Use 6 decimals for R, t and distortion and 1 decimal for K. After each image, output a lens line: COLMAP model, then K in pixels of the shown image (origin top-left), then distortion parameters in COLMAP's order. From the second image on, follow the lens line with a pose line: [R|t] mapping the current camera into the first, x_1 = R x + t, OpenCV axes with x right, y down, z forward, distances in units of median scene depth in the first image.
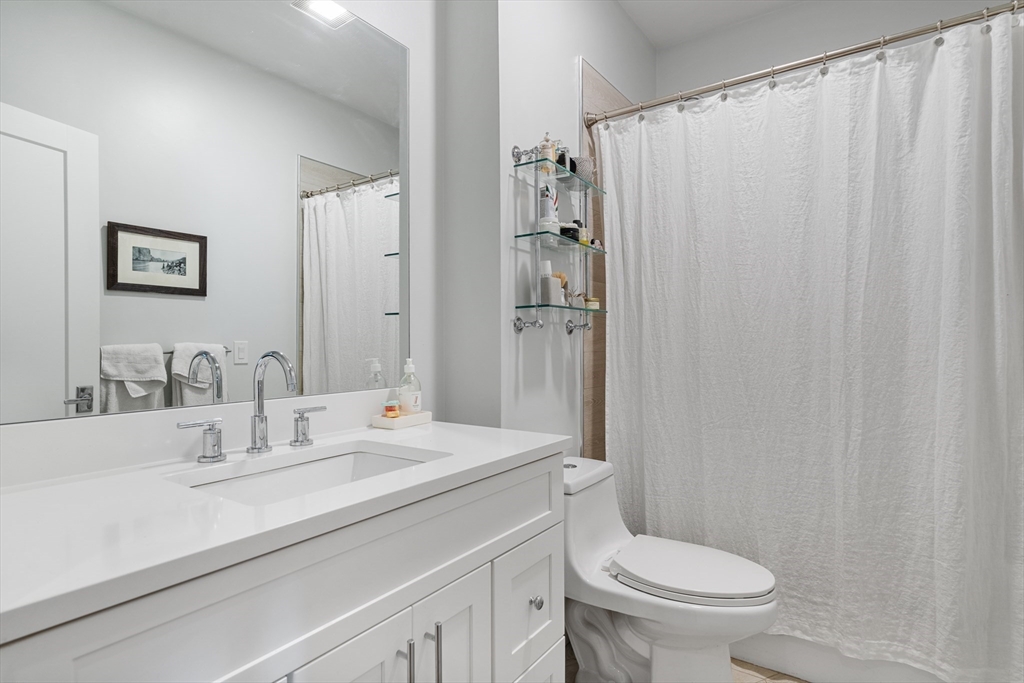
lens RADIAL K [[524.6, 0, 515.7], [0, 524.6, 342.0], [0, 0, 1]] dist [0.000570, -0.003253]
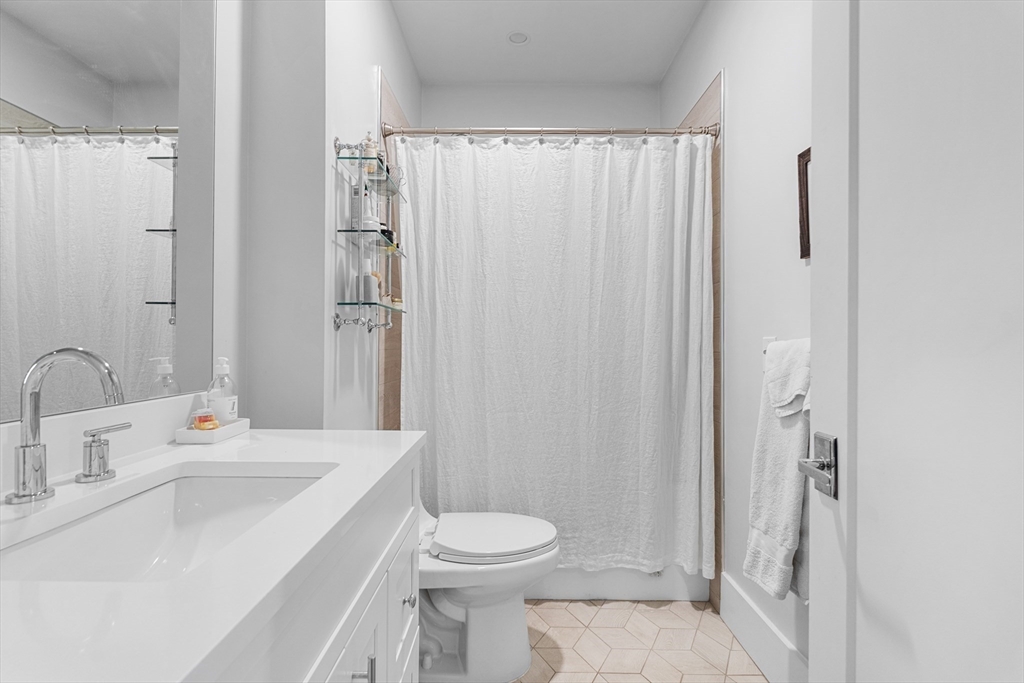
lens RADIAL K [[457.1, 0, 511.8], [0, 457.1, 341.4], [0, 0, 1]] dist [-0.002269, -0.001528]
pose [[0.832061, 0.011499, 0.554565, -0.199344], [-0.012194, 0.999923, -0.002438, 0.001799], [-0.554550, -0.004733, 0.832137, 0.119482]]
